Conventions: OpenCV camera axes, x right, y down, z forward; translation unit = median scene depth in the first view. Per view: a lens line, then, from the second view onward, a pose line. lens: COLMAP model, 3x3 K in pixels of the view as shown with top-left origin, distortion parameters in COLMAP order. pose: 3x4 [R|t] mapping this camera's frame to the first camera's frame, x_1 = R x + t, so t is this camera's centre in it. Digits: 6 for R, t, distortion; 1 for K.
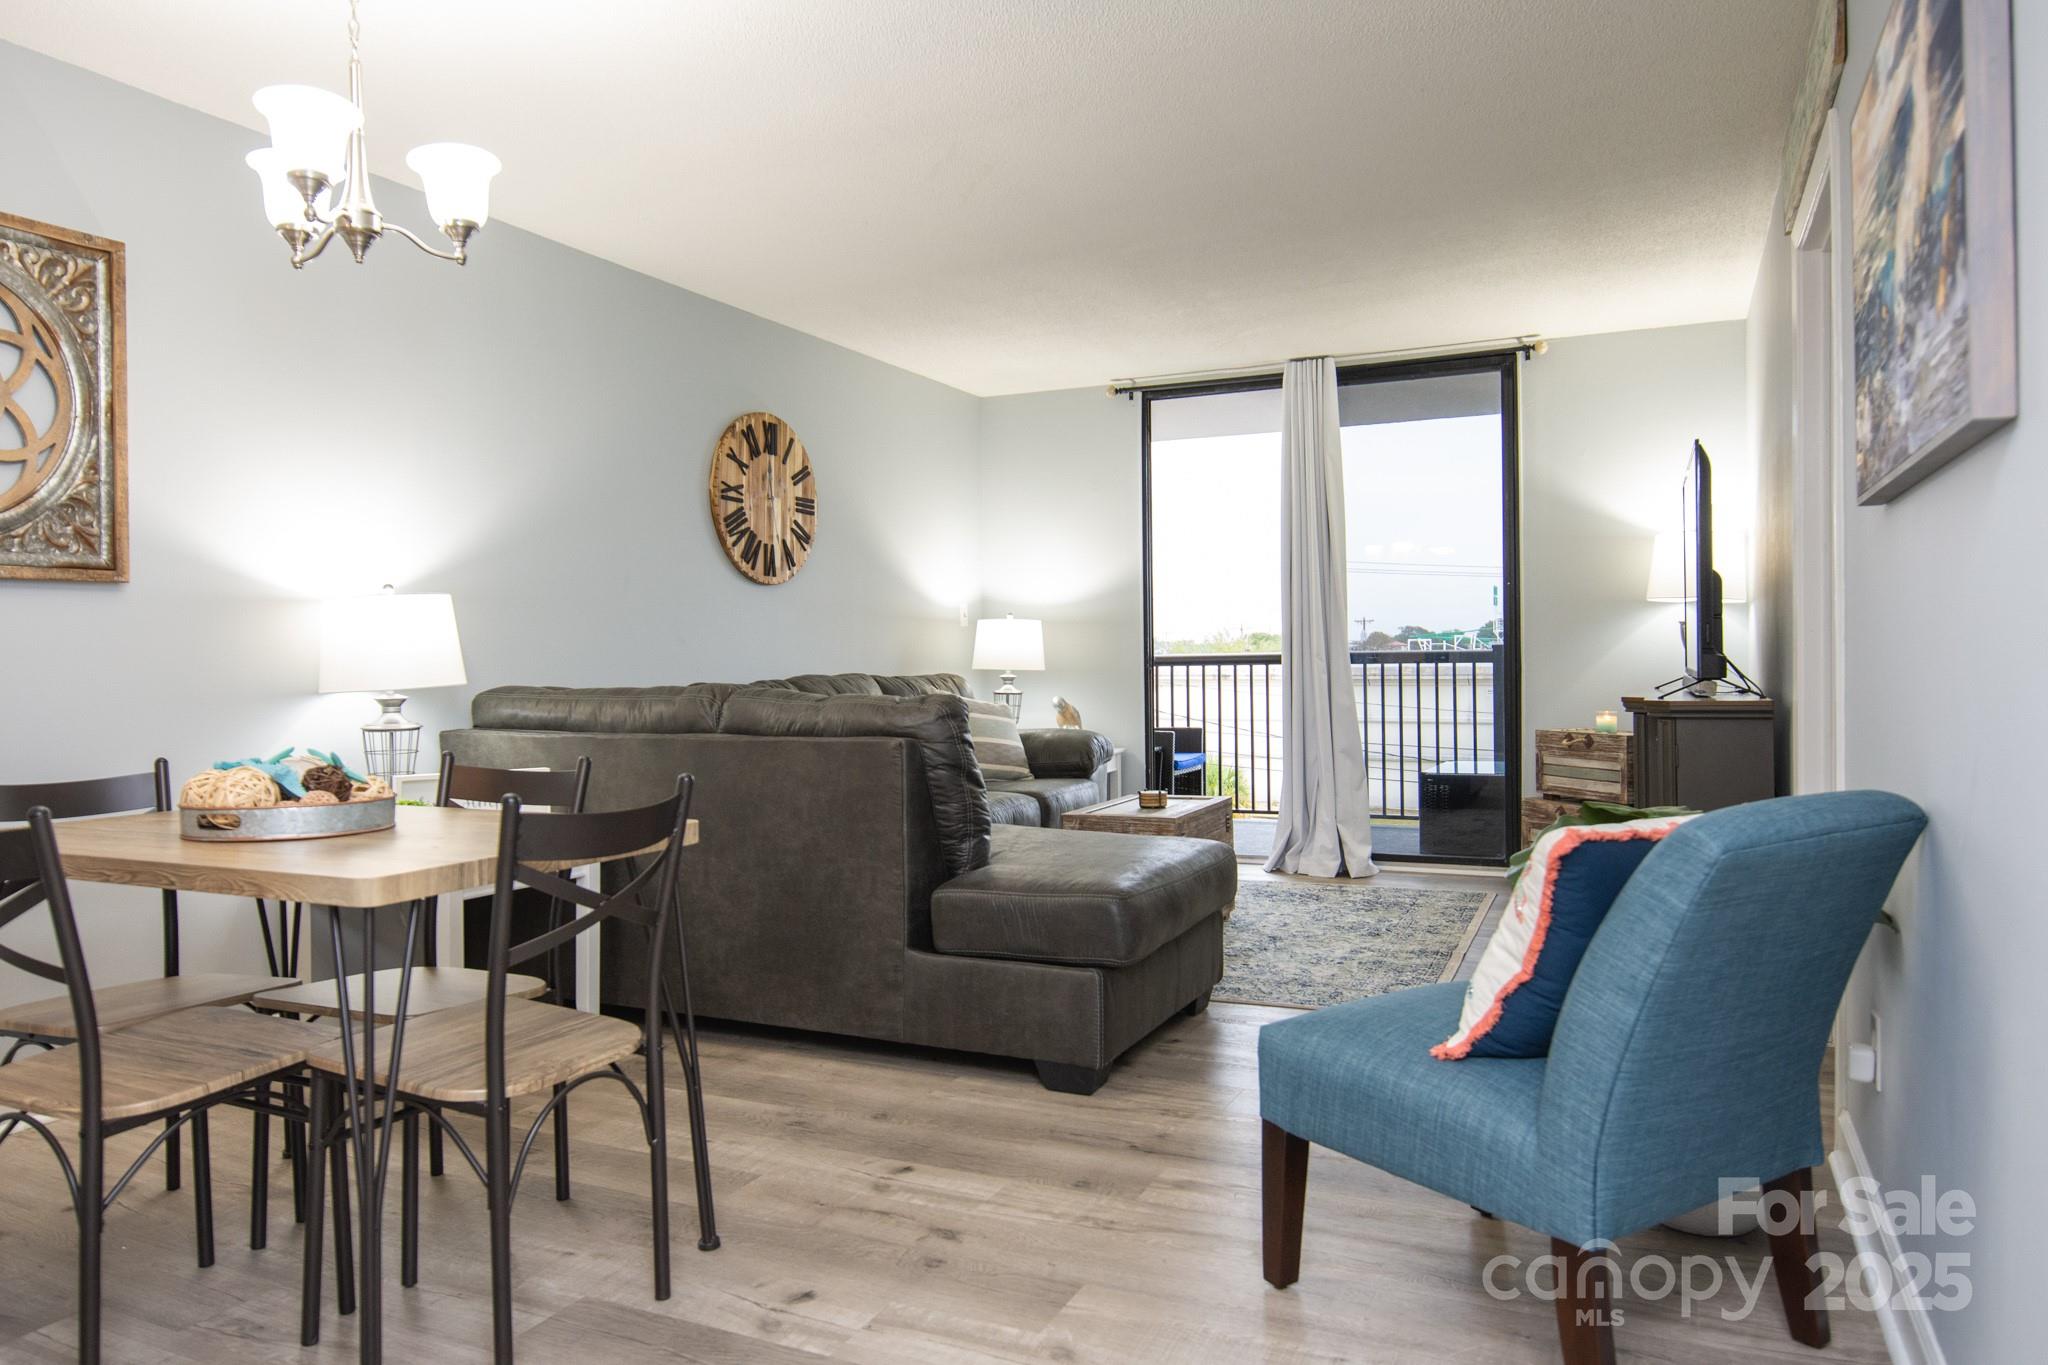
lens RADIAL K [[1376.3, 0, 1026.4], [0, 1376.3, 651.6], [0, 0, 1]] dist [-0.003226, 0.001688]
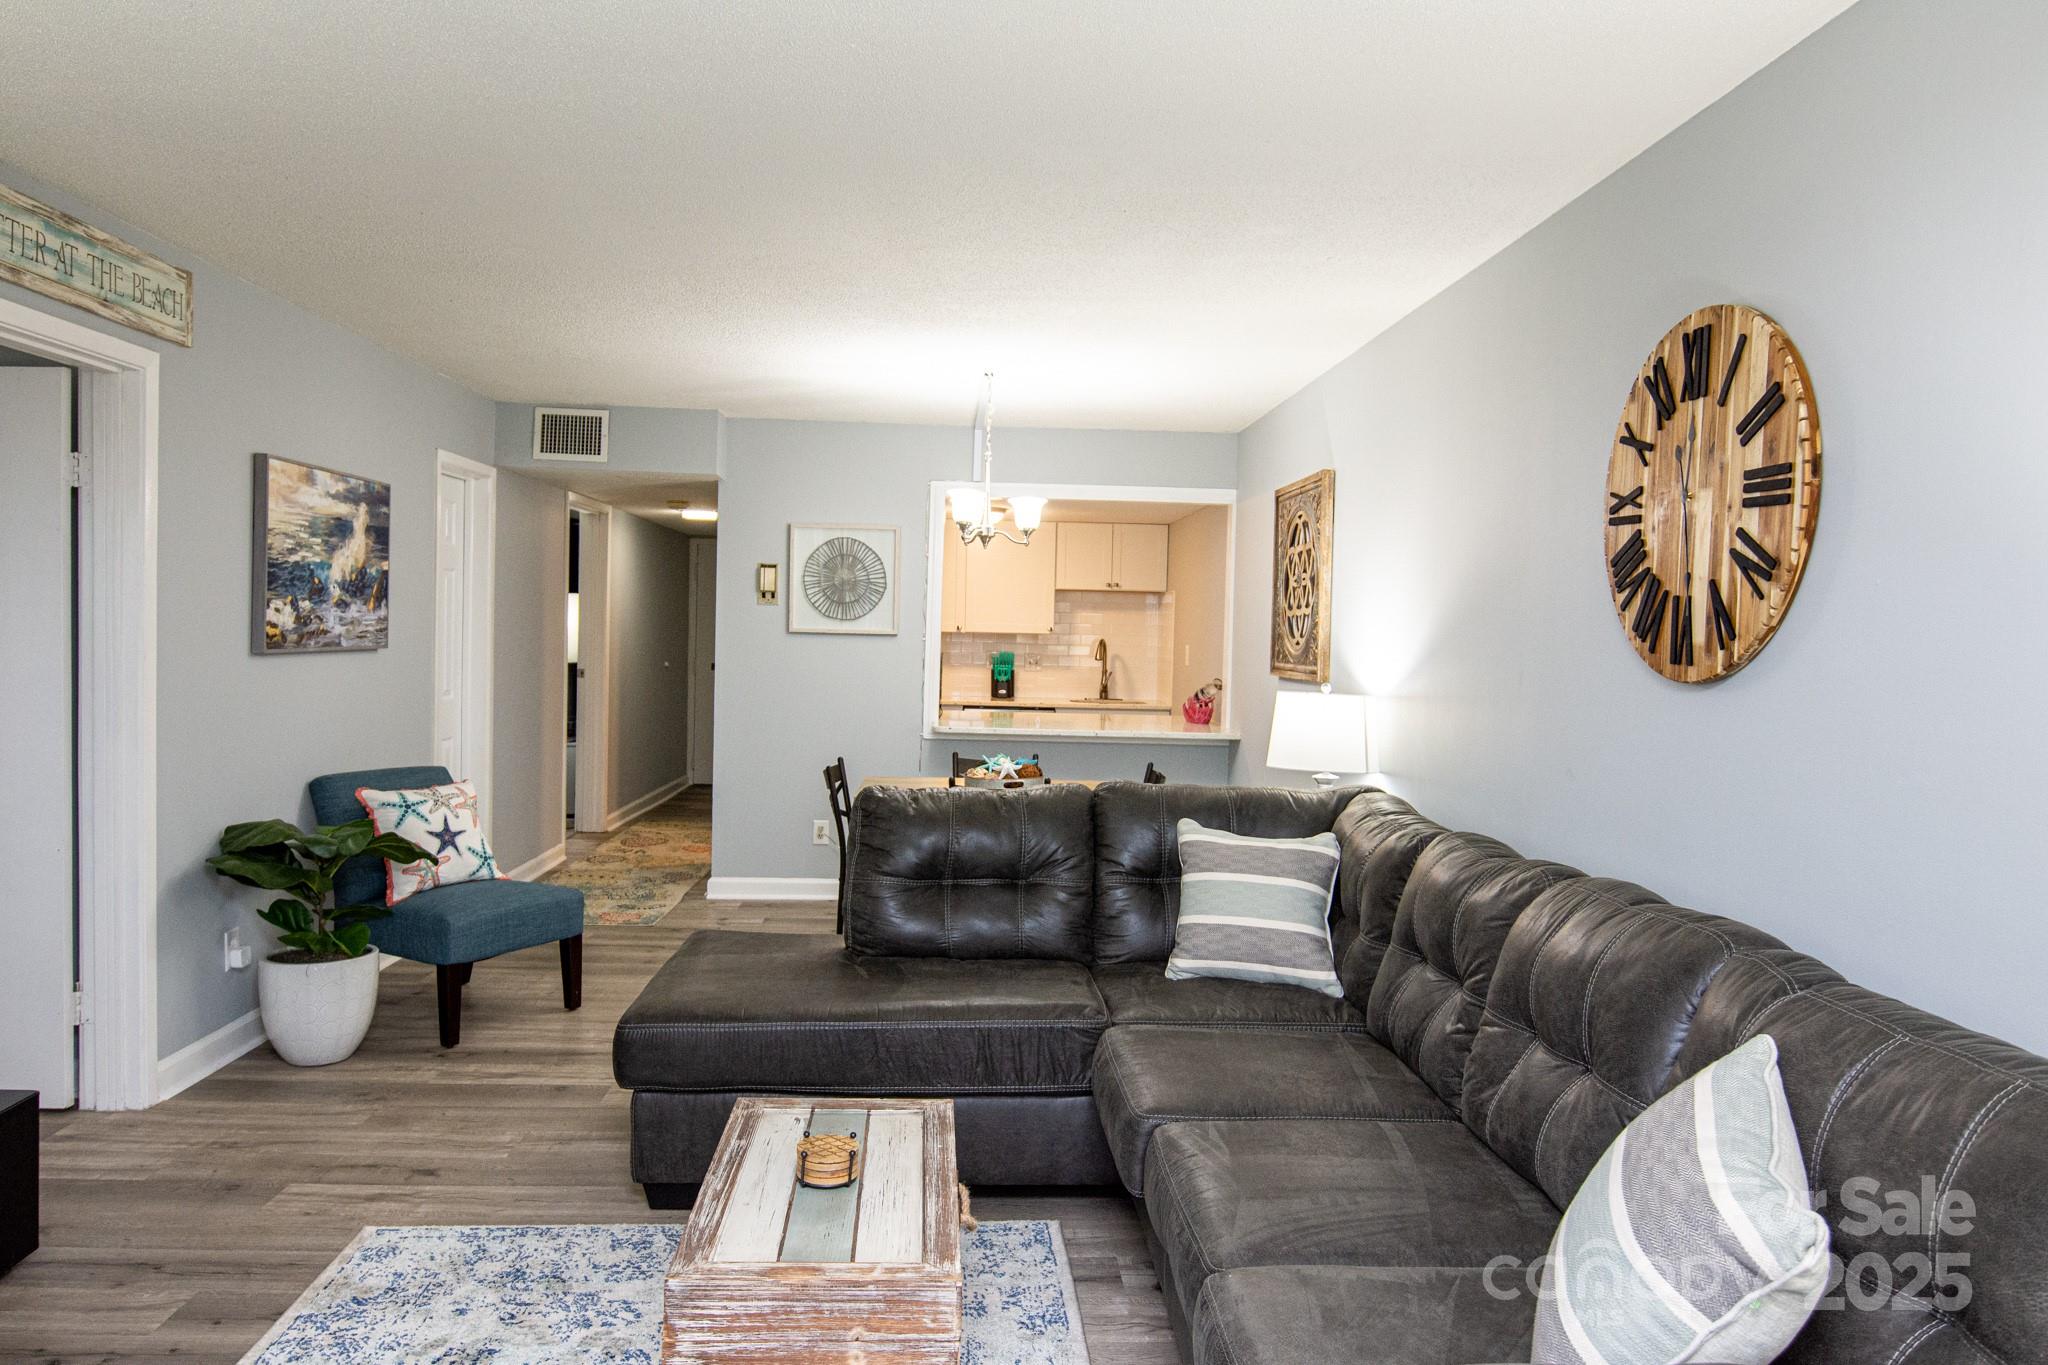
lens RADIAL K [[1354.4, 0, 1028.6], [0, 1354.4, 678.7], [0, 0, 1]] dist [-0.003913, -0.006741]
pose [[-0.883327, 0.006042, -0.468718, 0.339396], [-0.013955, 0.999135, 0.039179, -0.099443], [0.468550, 0.041148, -0.882478, 1.990225]]
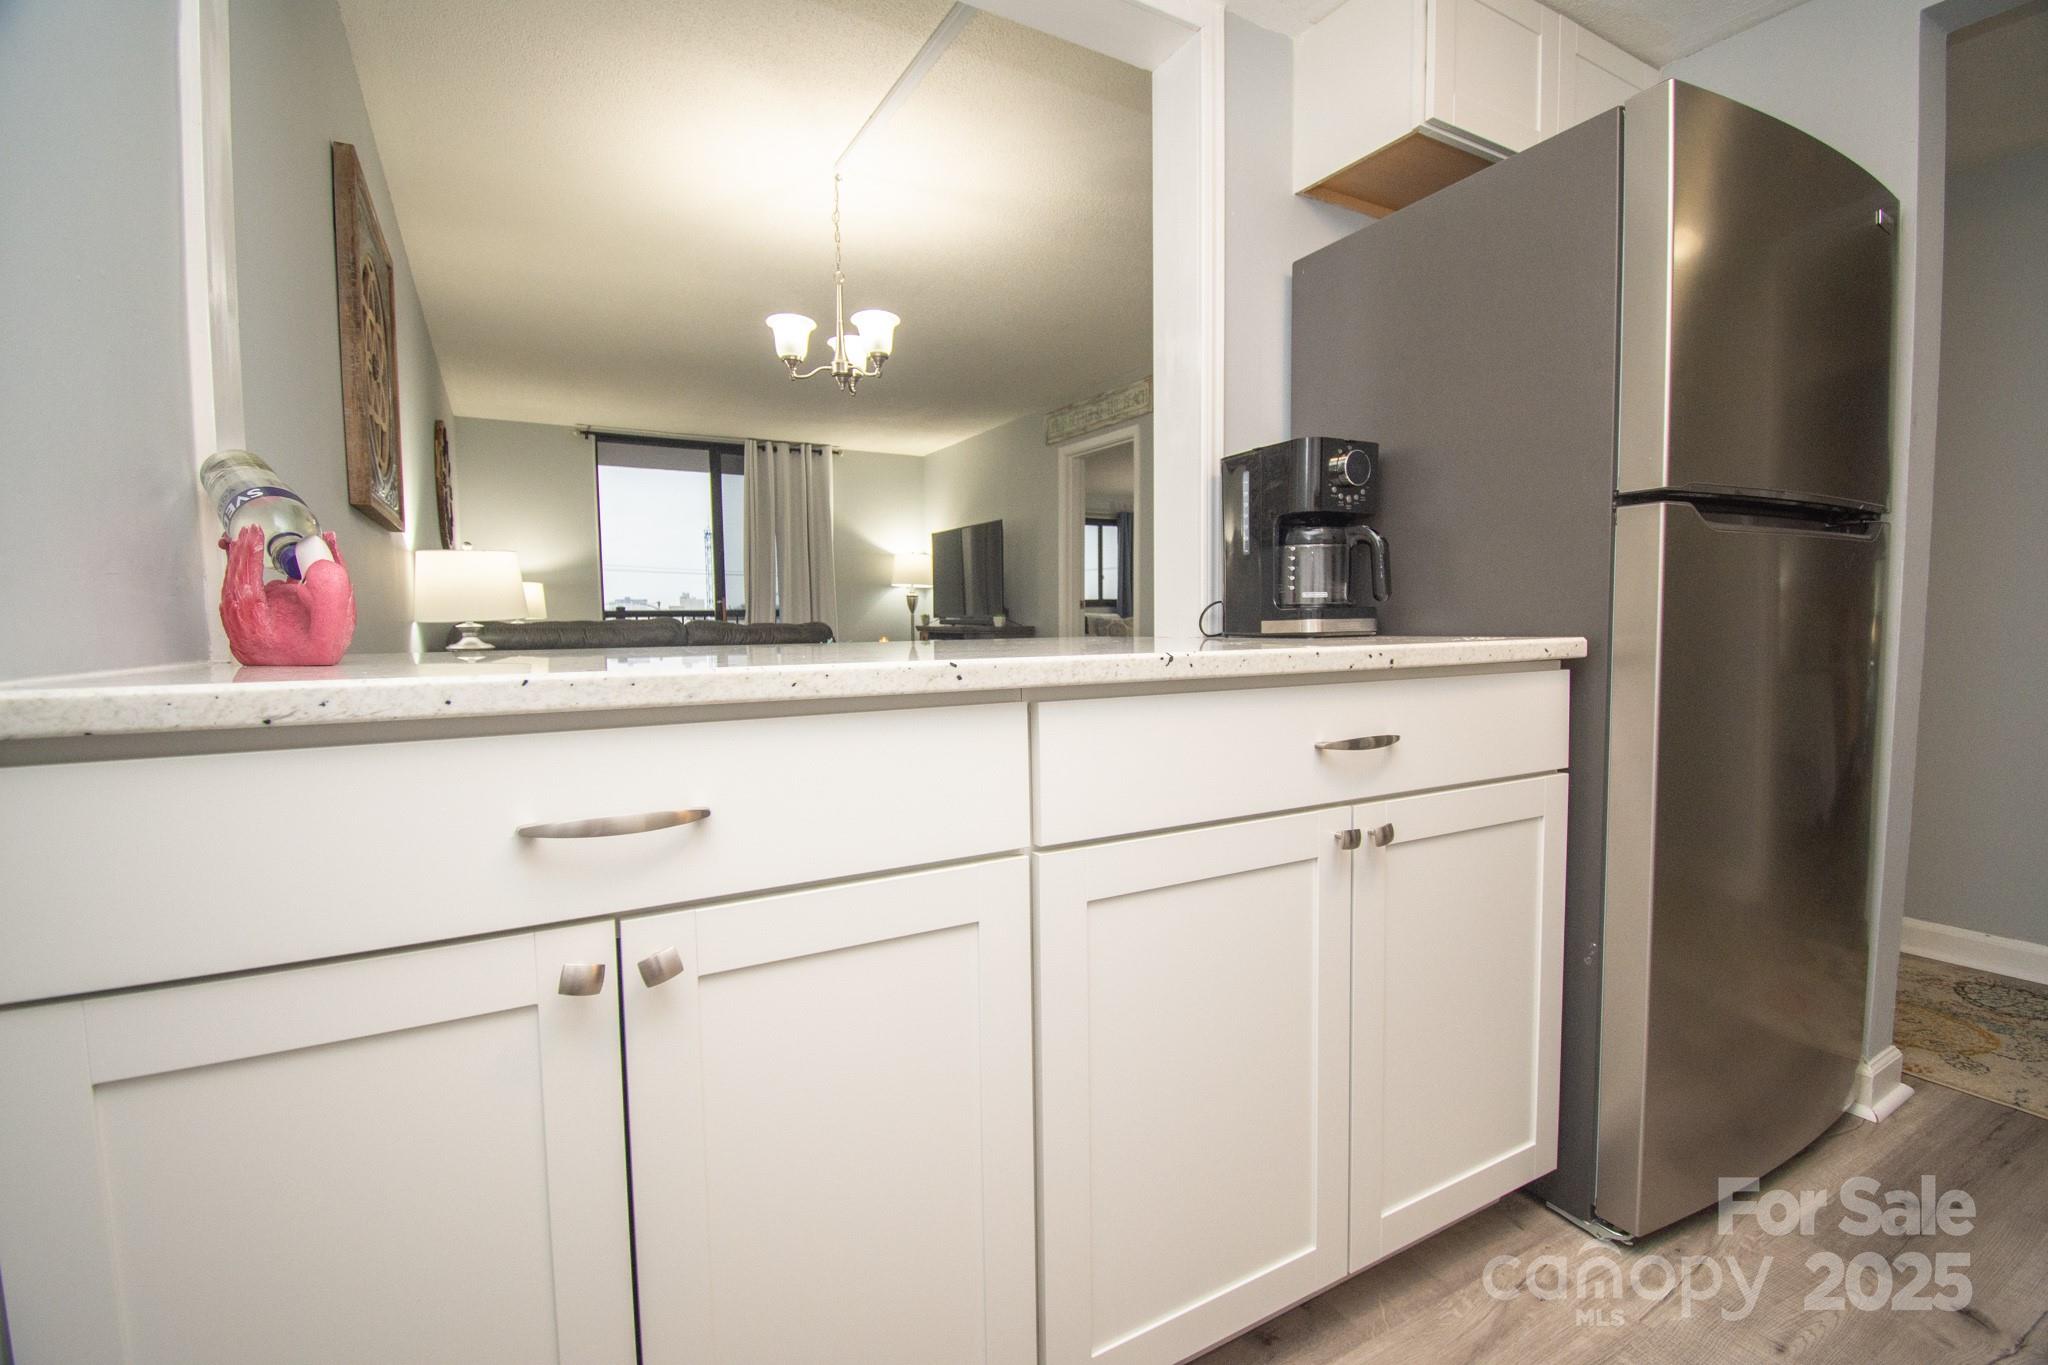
lens RADIAL K [[913.5, 0, 1038.0], [0, 913.5, 680.8], [0, 0, 1]] dist [0.011635, -0.018089]
pose [[0.576234, -0.051556, 0.815657, -0.905838], [-0.001783, 0.997927, 0.064336, 0.029120], [-0.817283, -0.038527, 0.574948, 0.019250]]
